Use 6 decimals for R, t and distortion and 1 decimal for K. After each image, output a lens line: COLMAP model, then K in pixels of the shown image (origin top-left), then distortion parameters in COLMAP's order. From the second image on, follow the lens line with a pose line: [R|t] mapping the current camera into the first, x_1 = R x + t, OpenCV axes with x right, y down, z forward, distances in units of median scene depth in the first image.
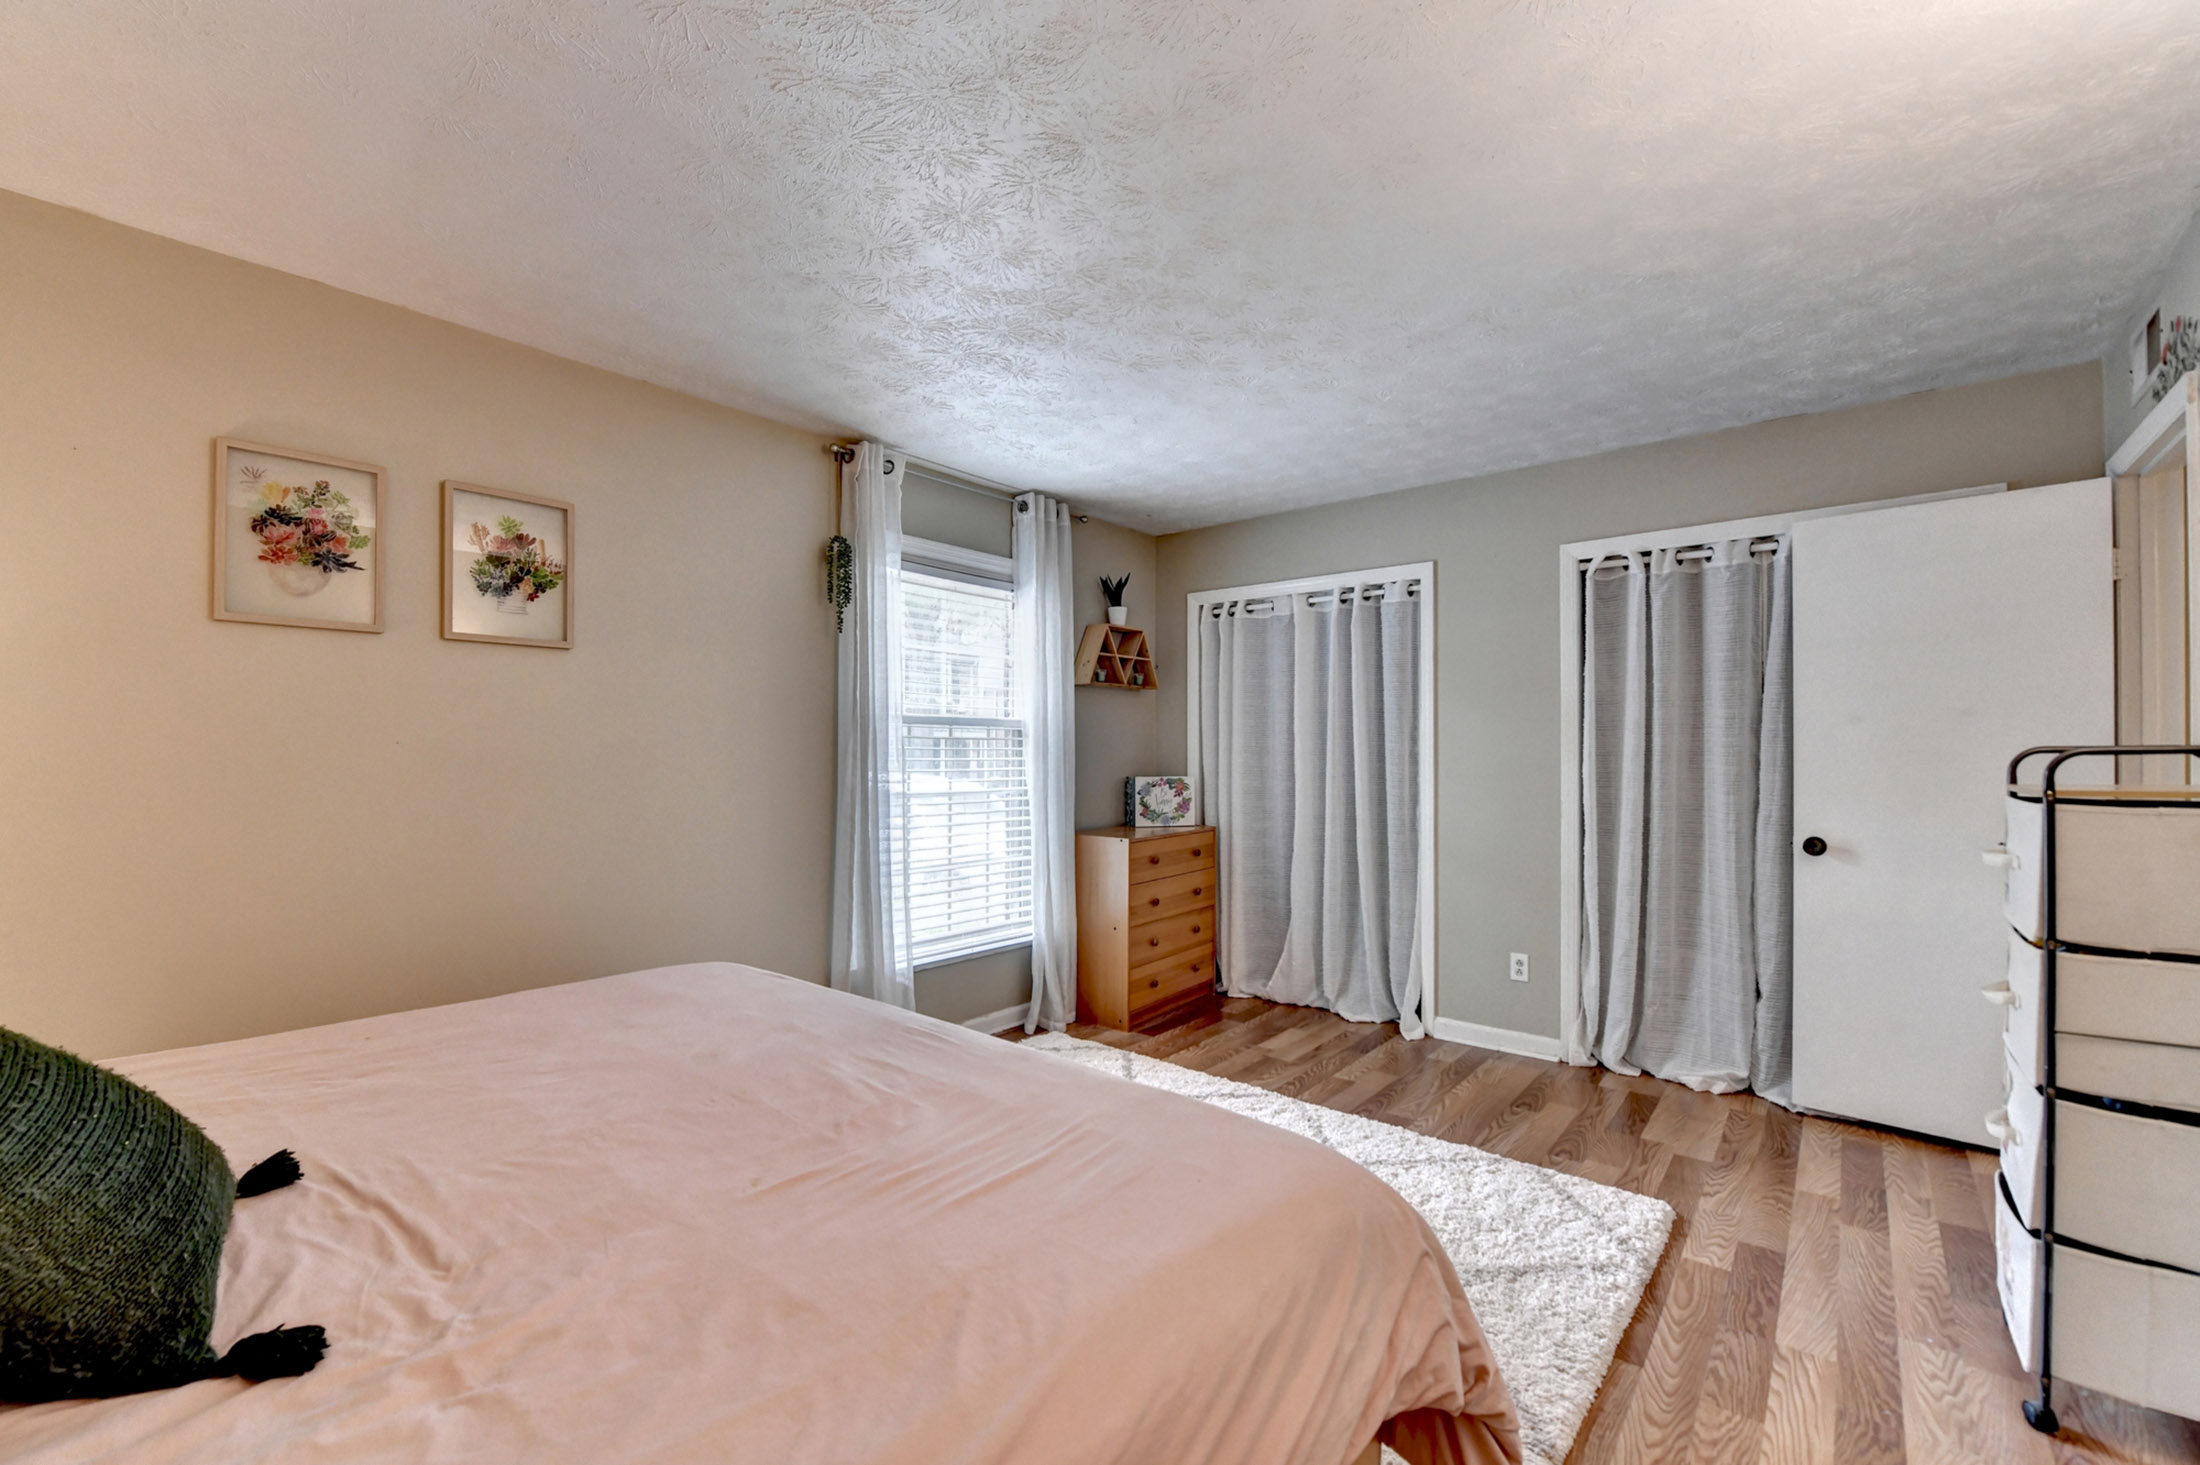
lens RADIAL K [[915.1, 0, 1090.9], [0, 915.1, 750.6], [0, 0, 1]] dist [-0.014149, -0.002754]
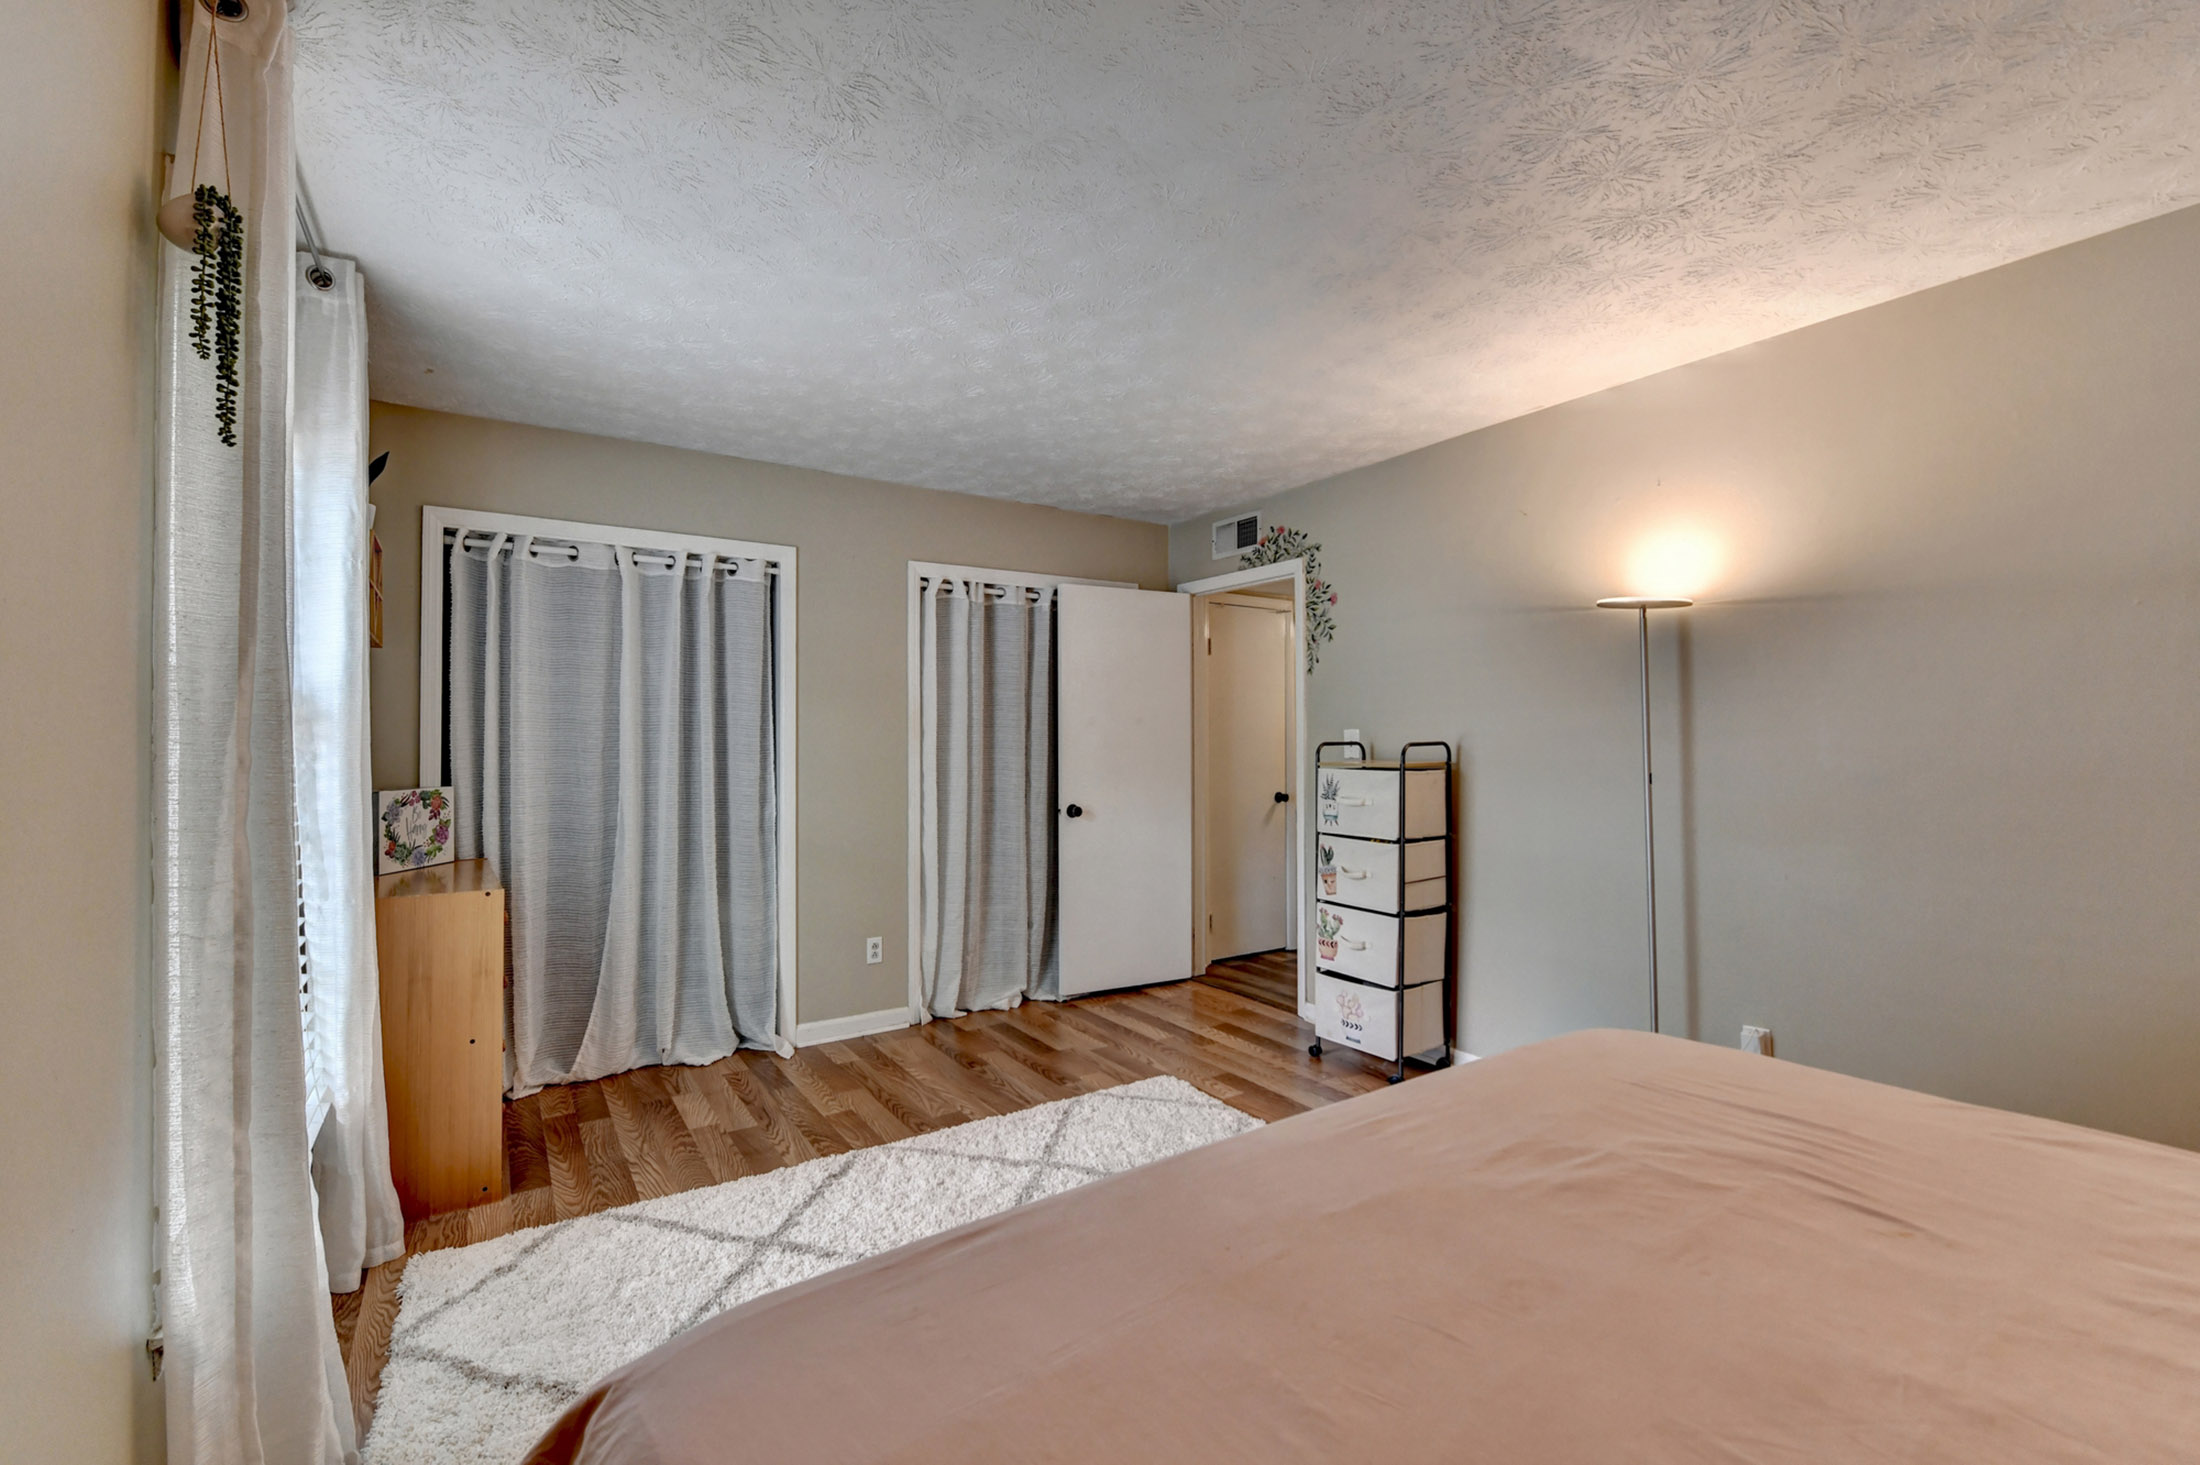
lens RADIAL K [[888.4, 0, 1088.0], [0, 888.4, 733.5], [0, 0, 1]] dist [-0.000956, -0.000154]
pose [[0.293239, 0.006266, 0.956019, -0.464844], [-0.000301, 0.999979, -0.006462, -0.007599], [-0.956039, 0.001607, 0.293235, 0.481736]]
